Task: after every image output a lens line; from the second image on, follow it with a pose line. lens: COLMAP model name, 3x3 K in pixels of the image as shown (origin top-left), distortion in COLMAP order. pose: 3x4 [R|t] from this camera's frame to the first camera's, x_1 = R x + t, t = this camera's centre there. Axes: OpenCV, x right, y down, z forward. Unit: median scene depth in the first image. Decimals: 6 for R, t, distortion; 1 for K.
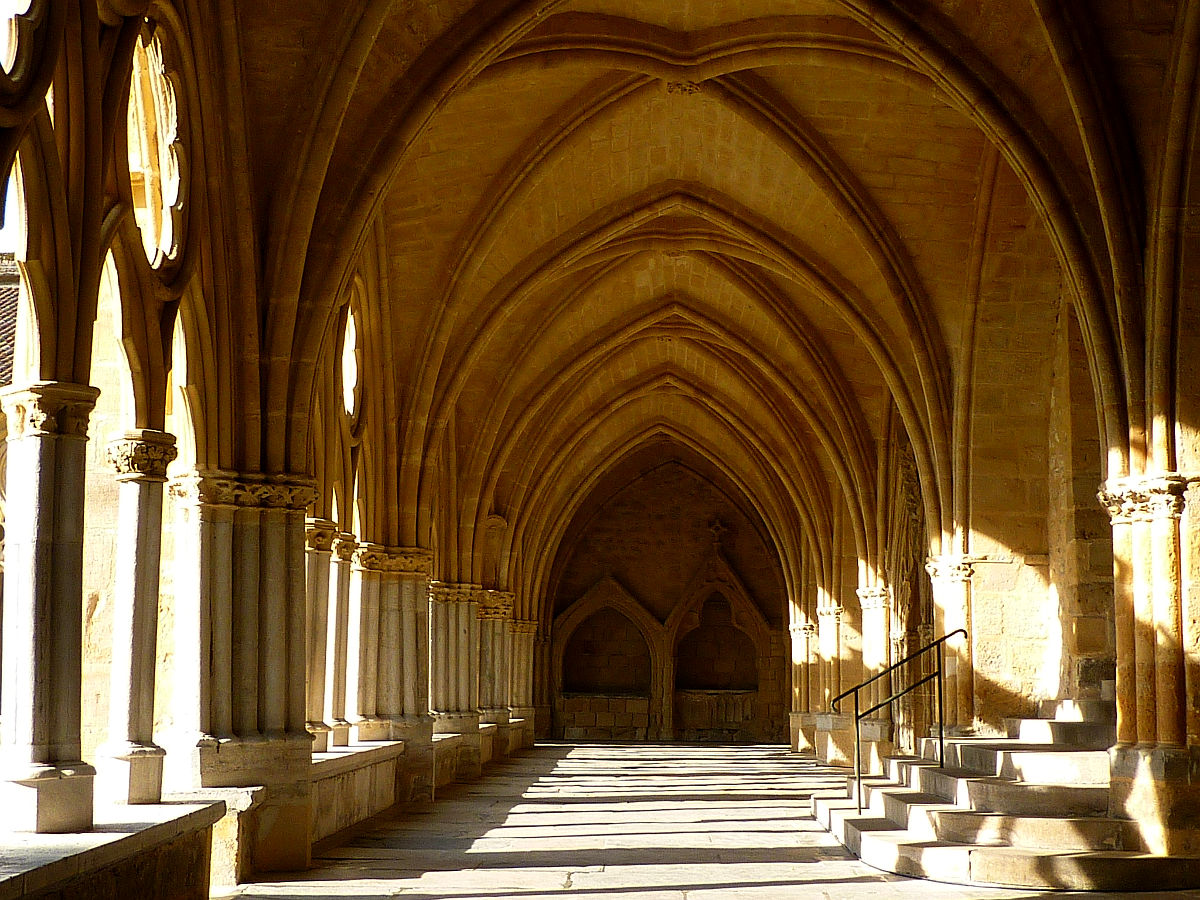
lens RADIAL K [[1687.7, 0, 600.0], [0, 1687.7, 450.0], [0, 0, 1]] dist [-0.308051, 0.014237]
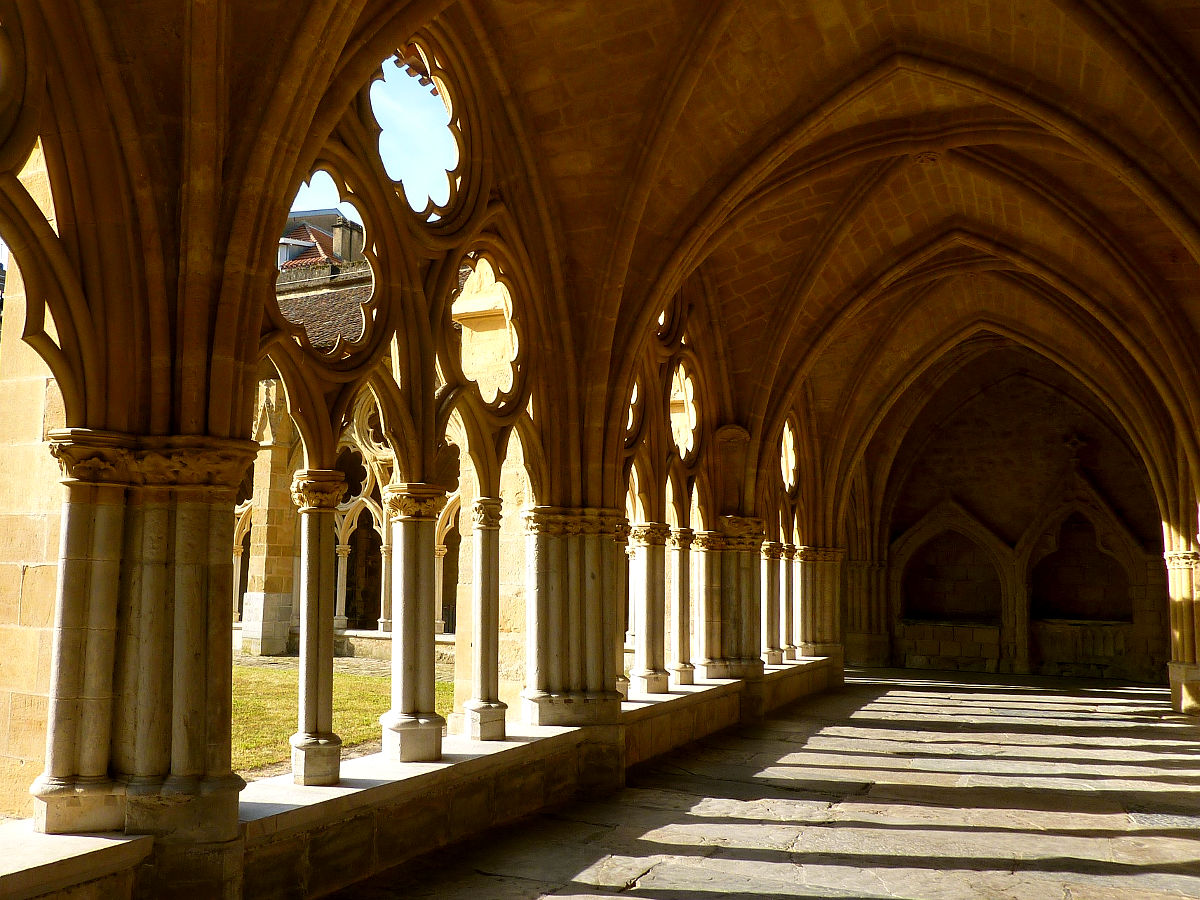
lens RADIAL K [[899.9, 0, 601.2], [0, 899.9, 475.4], [0, 0, 1]] dist [-0.036699, -0.006491]
pose [[0.885285, -0.036501, -0.463615, 0.073018], [0.053768, 0.998263, 0.024077, 0.042890], [0.461931, -0.046243, 0.885710, 0.503350]]
